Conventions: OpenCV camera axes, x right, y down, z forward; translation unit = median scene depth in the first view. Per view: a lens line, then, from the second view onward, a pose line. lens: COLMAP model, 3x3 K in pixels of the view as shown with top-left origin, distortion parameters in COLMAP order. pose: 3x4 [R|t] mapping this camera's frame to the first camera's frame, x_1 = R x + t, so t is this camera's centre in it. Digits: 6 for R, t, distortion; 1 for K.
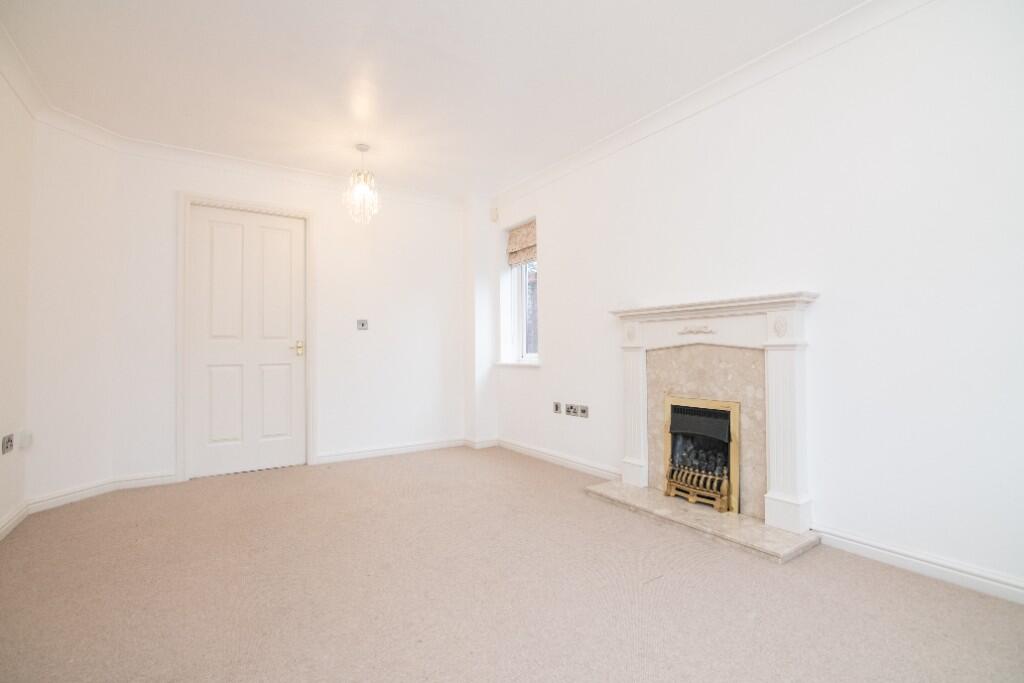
lens RADIAL K [[468.6, 0, 501.0], [0, 468.6, 344.7], [0, 0, 1]] dist [-0.016274, -0.000495]
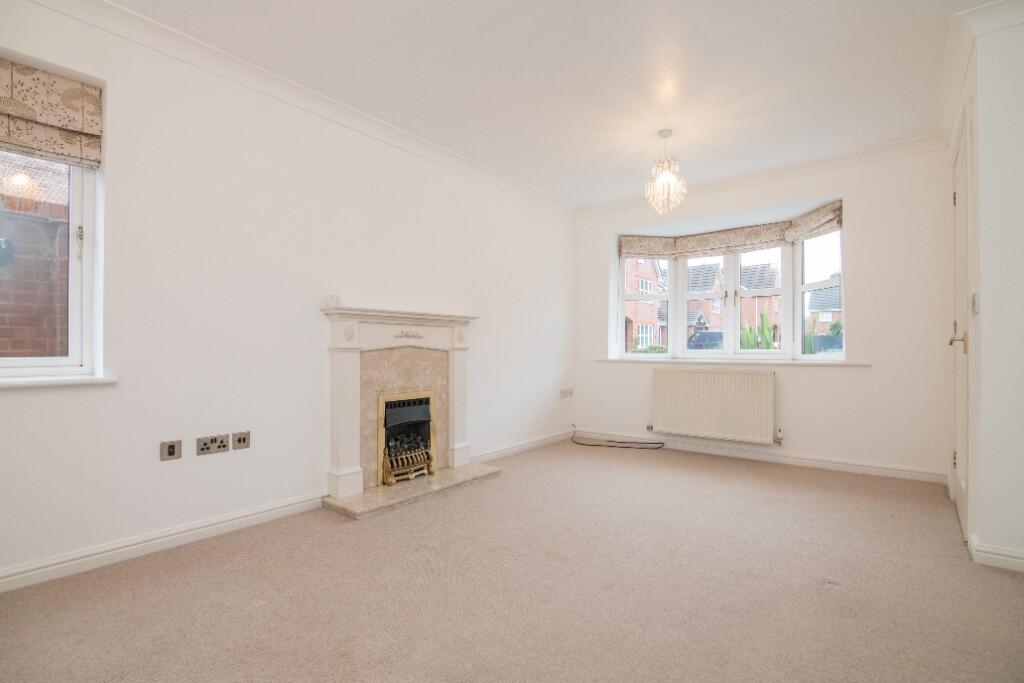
lens RADIAL K [[477.6, 0, 512.0], [0, 477.6, 341.5], [0, 0, 1]] dist [0.000191, 0.000257]
pose [[-0.315751, 0.024231, 0.948533, -0.798214], [-0.009944, 0.999534, -0.028844, 0.018519], [-0.948790, -0.018540, -0.315363, 1.098064]]
